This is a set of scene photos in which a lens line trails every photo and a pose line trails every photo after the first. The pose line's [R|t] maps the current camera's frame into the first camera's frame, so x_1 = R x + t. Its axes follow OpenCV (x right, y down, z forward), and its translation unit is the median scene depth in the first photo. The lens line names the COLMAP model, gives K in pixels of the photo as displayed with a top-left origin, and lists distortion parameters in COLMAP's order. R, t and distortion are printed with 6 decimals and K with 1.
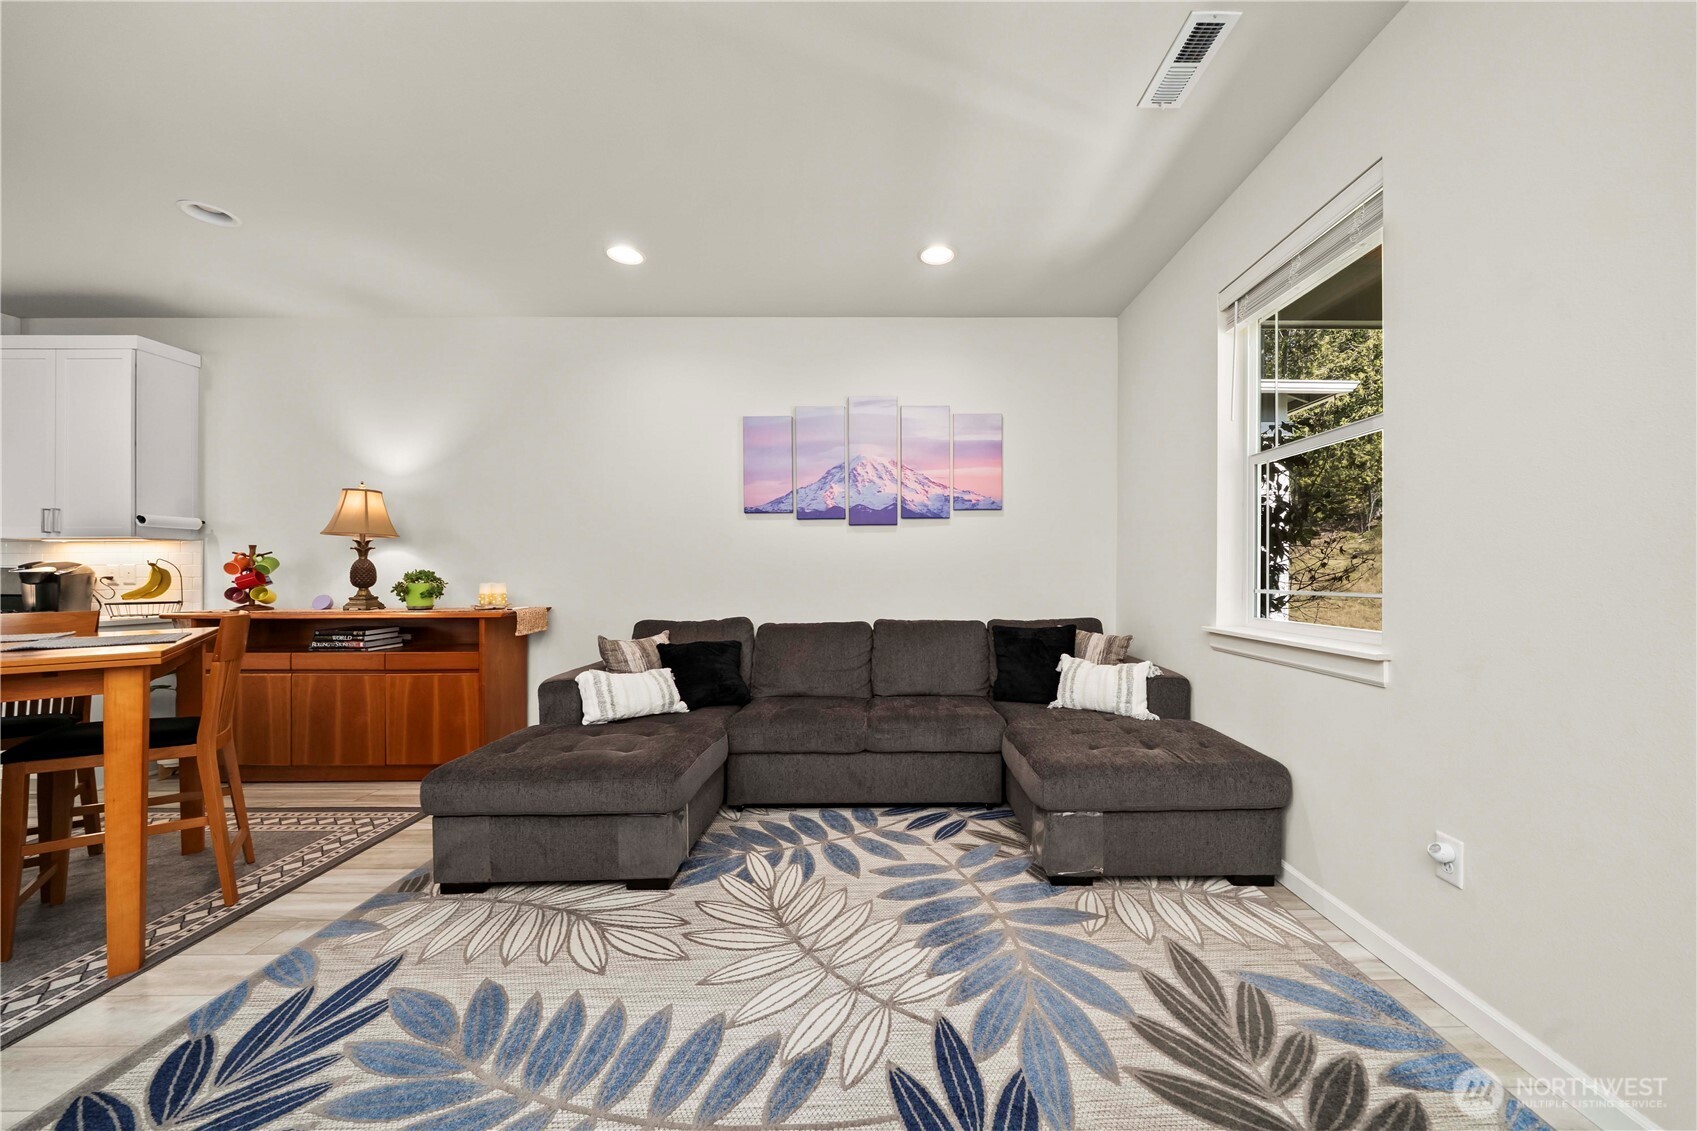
lens RADIAL K [[589.5, 0, 848.5], [0, 589.5, 565.5], [0, 0, 1]] dist [0.001251, 0.000086]
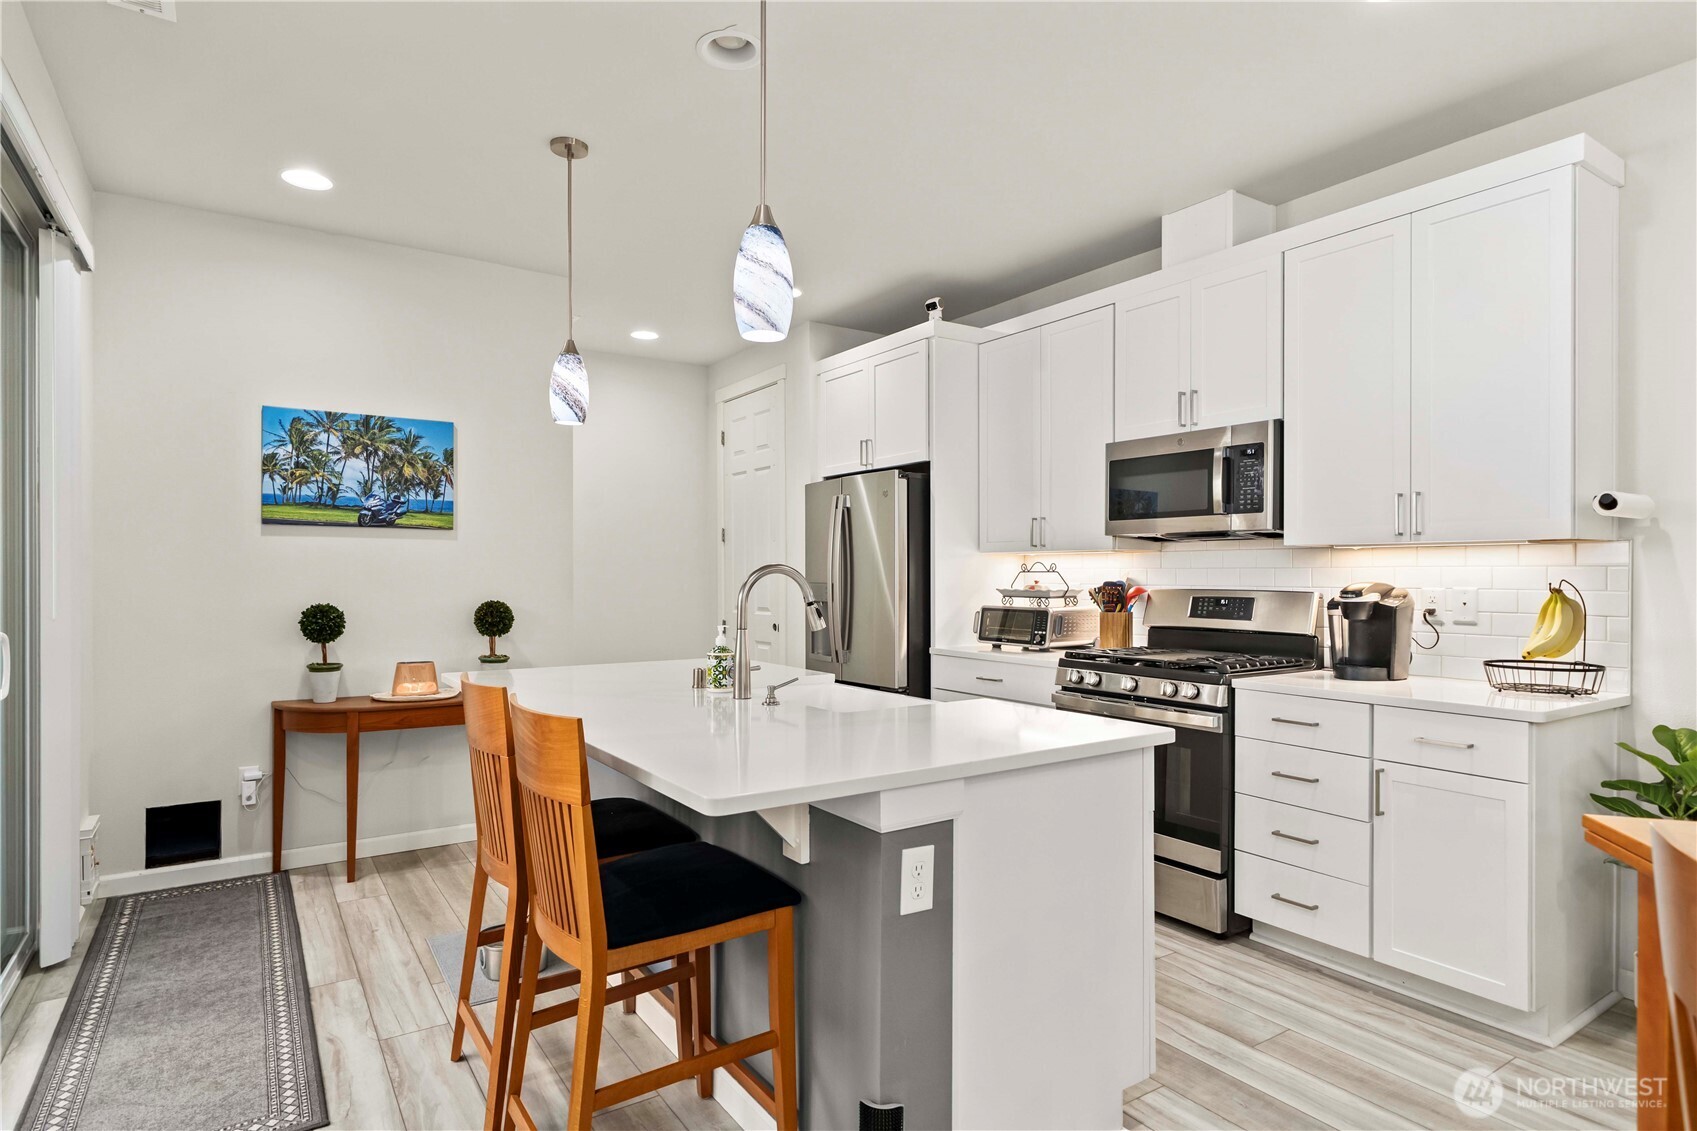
lens RADIAL K [[910.7, 0, 840.4], [0, 910.7, 600.9], [0, 0, 1]] dist [0.001033, -0.000216]
pose [[0.542383, 0.032987, -0.839484, -0.843375], [0.011554, 0.998841, 0.046714, -0.037797], [0.840052, -0.035036, 0.541373, 0.044550]]
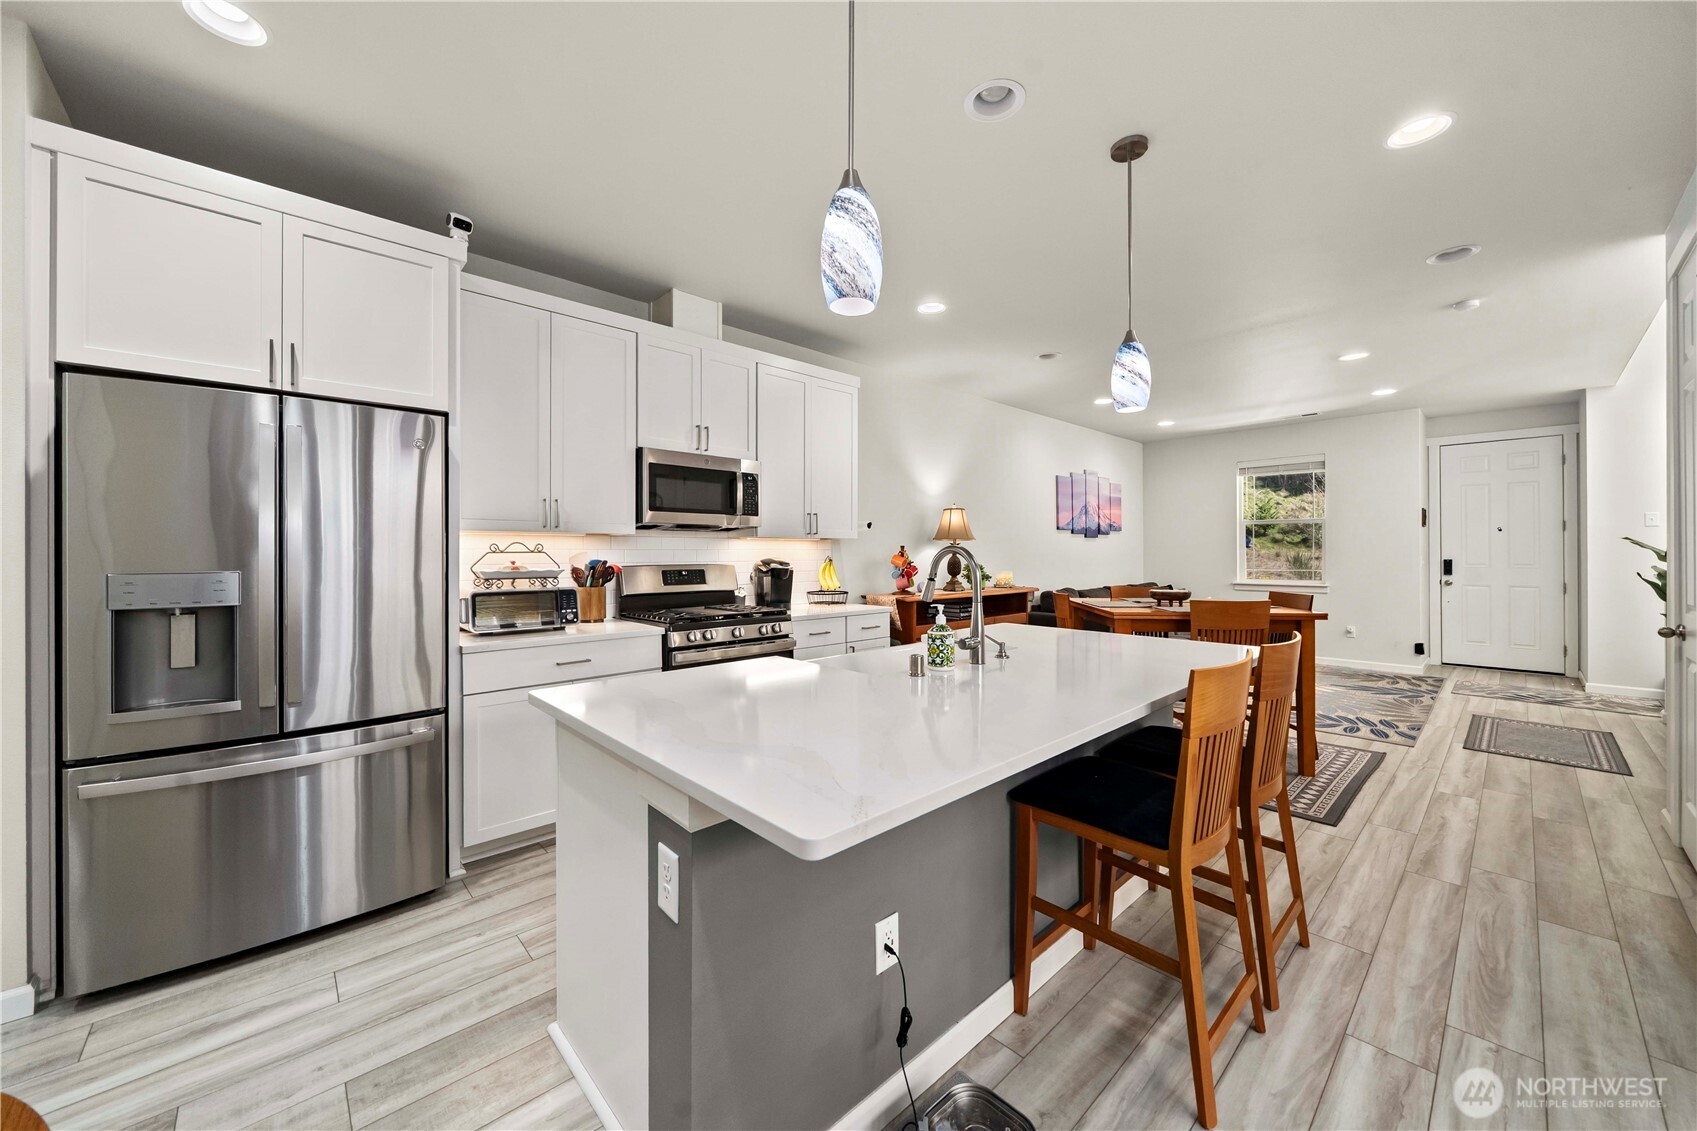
lens RADIAL K [[618.6, 0, 848.5], [0, 618.6, 565.5], [0, 0, 1]] dist [-0.000440, -0.000039]
pose [[0.744696, -0.009906, 0.667331, -1.991962], [-0.010767, 0.999581, 0.026853, -0.025704], [-0.667317, -0.027182, 0.744277, 0.030853]]
